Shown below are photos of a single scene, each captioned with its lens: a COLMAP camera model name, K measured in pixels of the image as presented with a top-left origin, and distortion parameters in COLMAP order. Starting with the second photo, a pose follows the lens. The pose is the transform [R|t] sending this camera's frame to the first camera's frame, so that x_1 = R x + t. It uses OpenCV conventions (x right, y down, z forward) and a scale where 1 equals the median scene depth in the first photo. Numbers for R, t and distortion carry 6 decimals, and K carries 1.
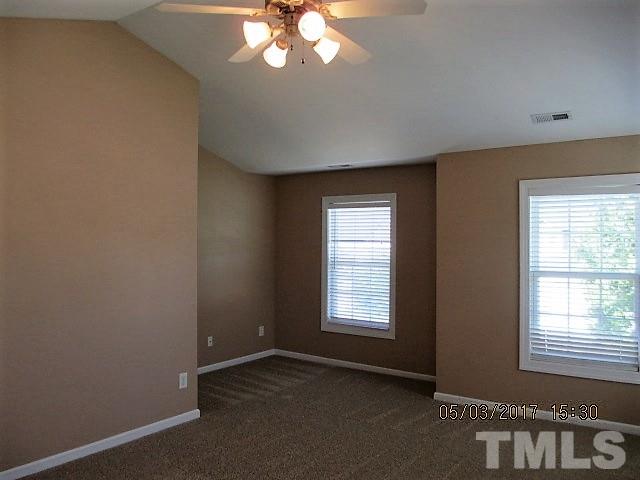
lens RADIAL K [[530.2, 0, 320.0], [0, 530.2, 240.0], [0, 0, 1]] dist [-0.058506, 0.003488]
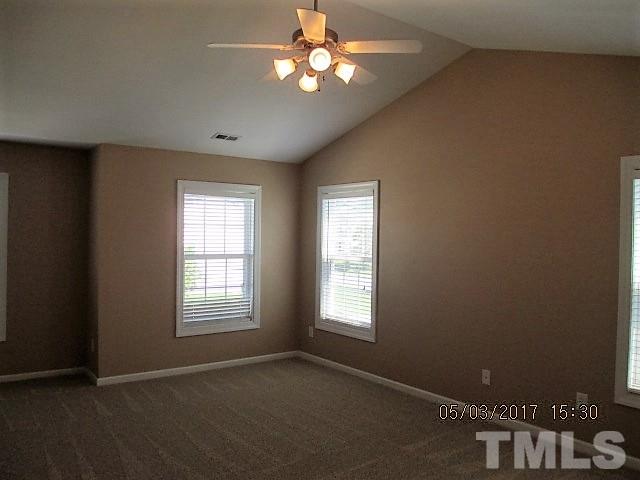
lens RADIAL K [[530.2, 0, 320.0], [0, 530.2, 240.0], [0, 0, 1]] dist [-0.058506, 0.003488]
pose [[0.289118, -0.023855, 0.956996, -0.684635], [-0.026223, 0.999117, 0.032827, -0.024772], [-0.956934, -0.034587, 0.288237, 0.345827]]
